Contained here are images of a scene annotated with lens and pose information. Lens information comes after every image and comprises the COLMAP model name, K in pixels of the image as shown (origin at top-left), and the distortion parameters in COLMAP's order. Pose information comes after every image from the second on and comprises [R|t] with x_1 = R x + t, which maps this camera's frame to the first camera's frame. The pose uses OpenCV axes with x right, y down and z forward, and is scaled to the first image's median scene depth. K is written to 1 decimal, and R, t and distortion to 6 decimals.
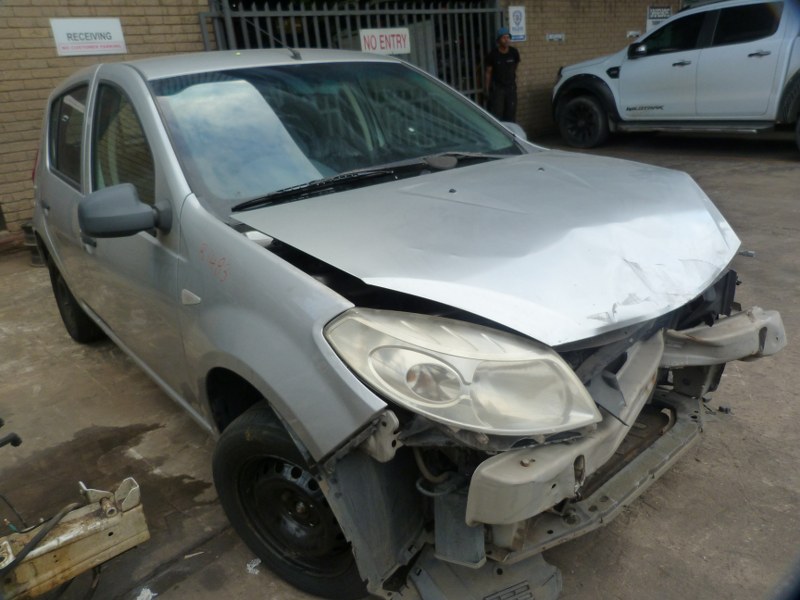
lens RADIAL K [[611.7, 0, 392.7], [0, 611.7, 300.5], [0, 0, 1]] dist [-0.057935, 0.058451]
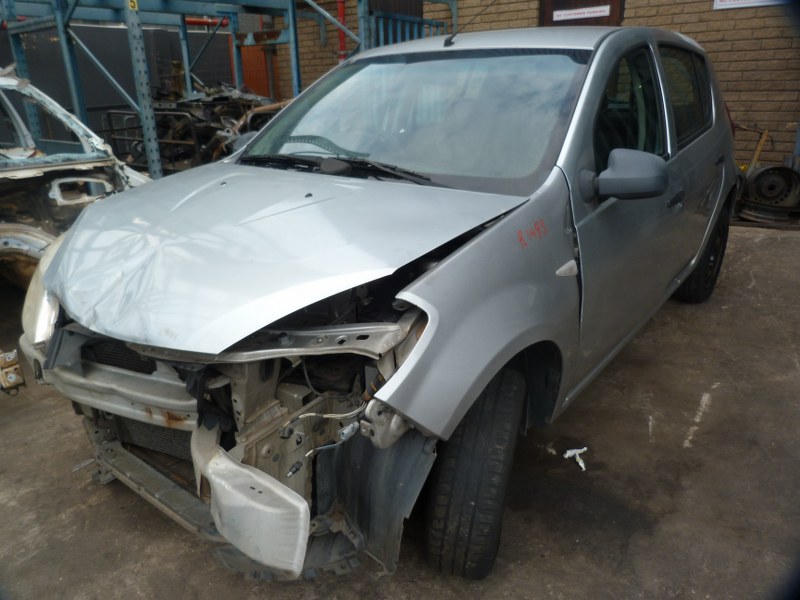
lens RADIAL K [[611.7, 0, 392.7], [0, 611.7, 300.5], [0, 0, 1]] dist [-0.057935, 0.058451]
pose [[0.181368, 0.414329, -0.891873, 0.899179], [-0.319241, 0.882604, 0.345103, -0.340260], [0.930157, 0.222132, 0.292346, 0.709976]]
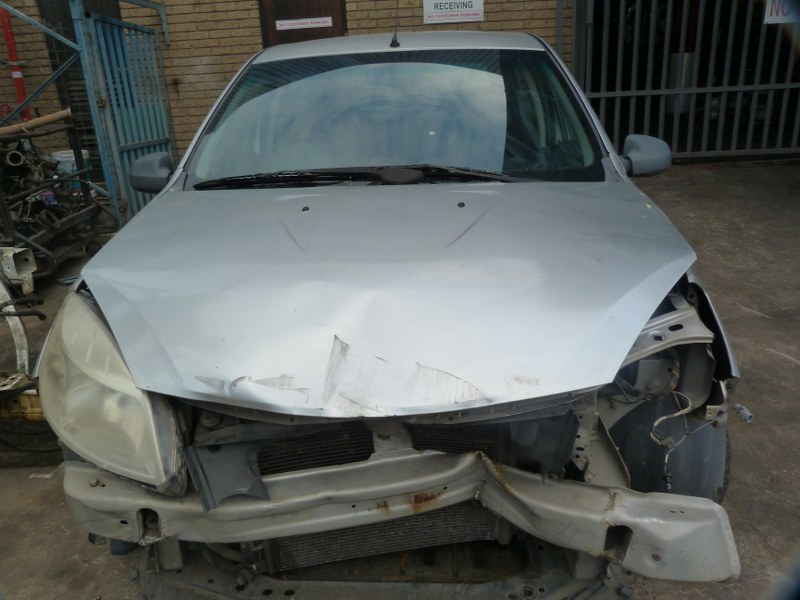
lens RADIAL K [[611.7, 0, 392.7], [0, 611.7, 300.5], [0, 0, 1]] dist [-0.057935, 0.058451]
pose [[0.717769, 0.292348, -0.631934, 0.575138], [-0.252111, 0.955122, 0.155508, -0.157845], [0.649036, 0.047699, 0.759261, 0.275985]]
